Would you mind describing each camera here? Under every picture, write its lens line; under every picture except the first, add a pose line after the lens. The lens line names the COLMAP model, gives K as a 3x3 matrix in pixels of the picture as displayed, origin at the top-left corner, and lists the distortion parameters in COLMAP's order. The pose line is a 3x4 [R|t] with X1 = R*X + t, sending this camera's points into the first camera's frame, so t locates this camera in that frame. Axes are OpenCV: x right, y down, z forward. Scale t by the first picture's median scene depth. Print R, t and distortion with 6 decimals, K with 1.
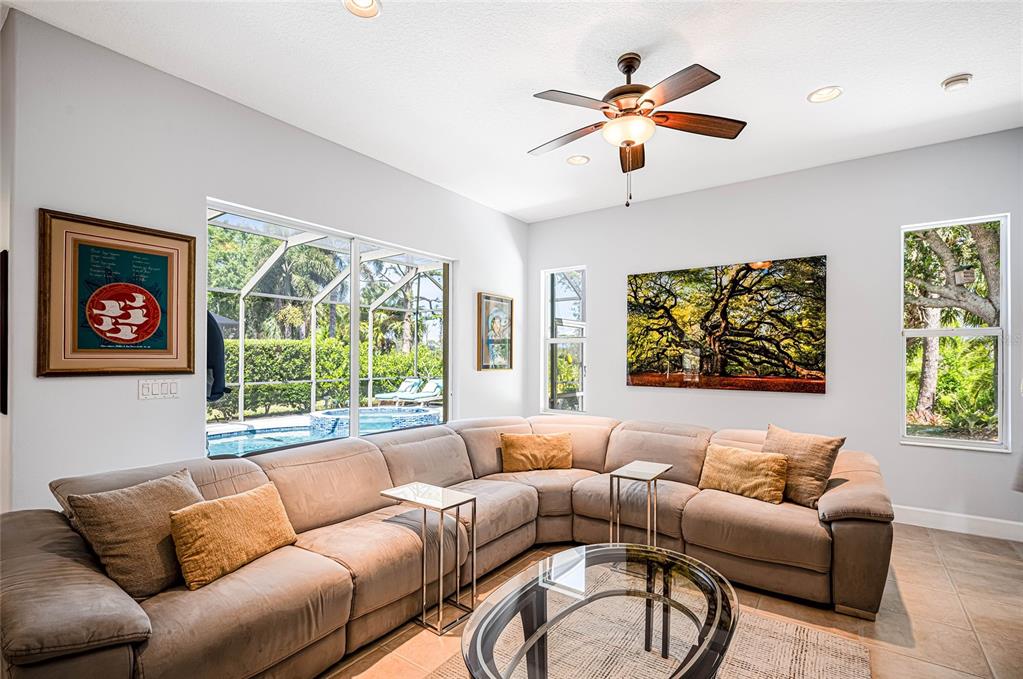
lens RADIAL K [[473.2, 0, 501.3], [0, 473.2, 357.6], [0, 0, 1]] dist [0.000234, -0.000003]
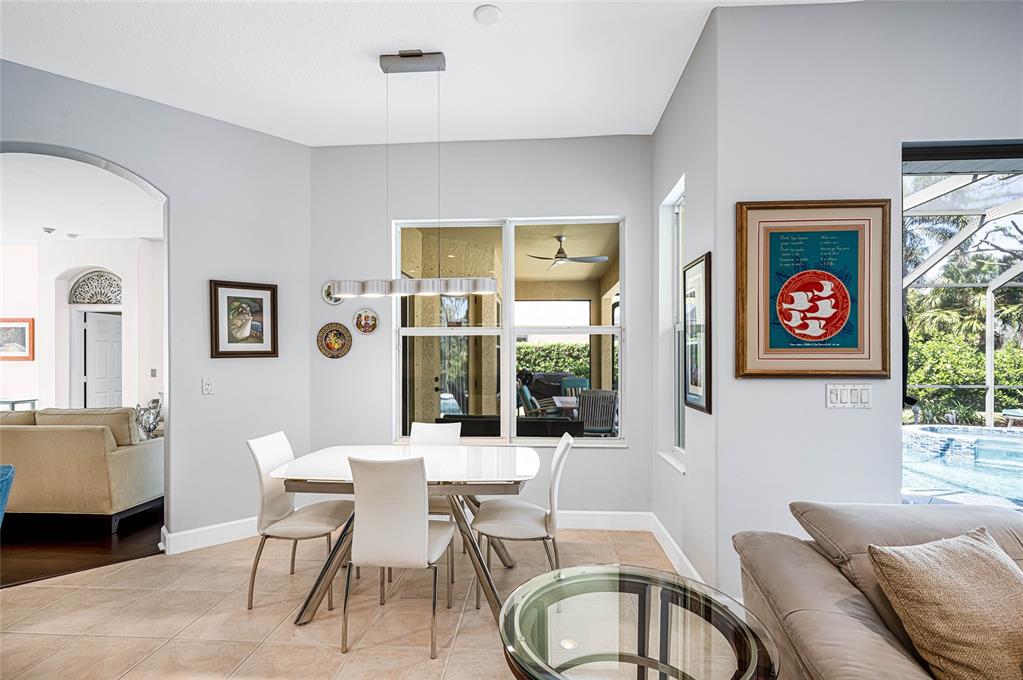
lens RADIAL K [[473.2, 0, 516.4], [0, 473.2, 359.7], [0, 0, 1]] dist [0.000234, -0.000003]
pose [[0.548553, -0.000841, -0.836115, -0.375817], [0.004517, 0.999988, 0.001957, -0.000478], [0.836103, -0.004850, 0.548551, 0.087127]]
